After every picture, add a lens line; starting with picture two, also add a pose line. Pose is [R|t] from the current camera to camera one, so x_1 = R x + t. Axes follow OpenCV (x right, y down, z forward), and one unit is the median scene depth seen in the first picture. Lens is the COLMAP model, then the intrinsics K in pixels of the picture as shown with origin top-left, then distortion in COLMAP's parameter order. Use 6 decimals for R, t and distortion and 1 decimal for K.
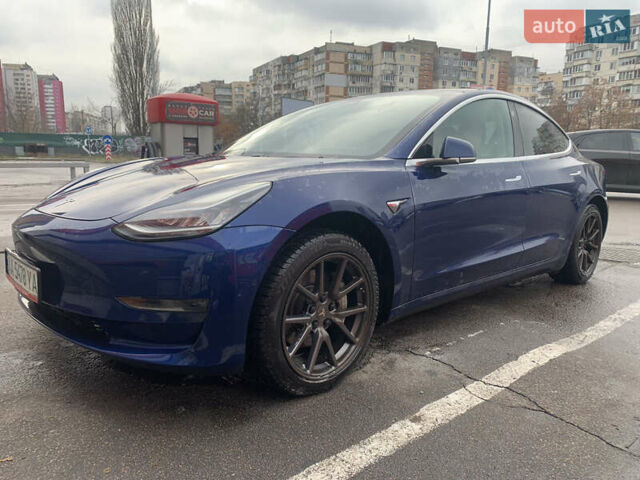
lens RADIAL K [[465.2, 0, 327.1], [0, 465.2, 239.7], [0, 0, 1]] dist [0.002623, 0.004620]
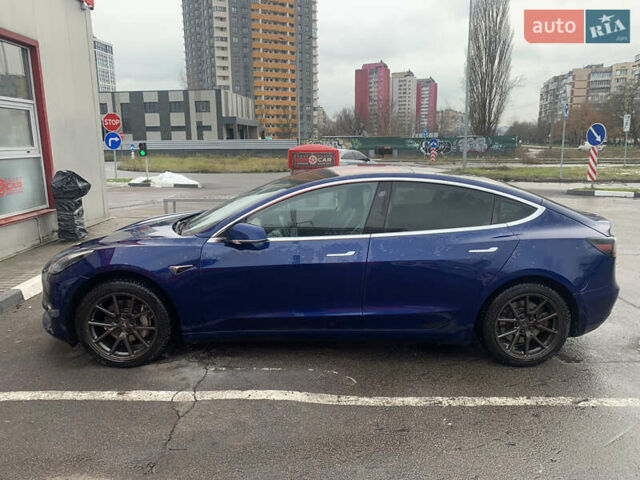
lens RADIAL K [[465.2, 0, 327.1], [0, 465.2, 239.7], [0, 0, 1]] dist [0.002623, 0.004620]
pose [[0.772085, 0.103101, -0.627100, 1.404032], [-0.100449, 0.994147, 0.039774, -0.264858], [0.627531, 0.032282, 0.777922, 0.065733]]
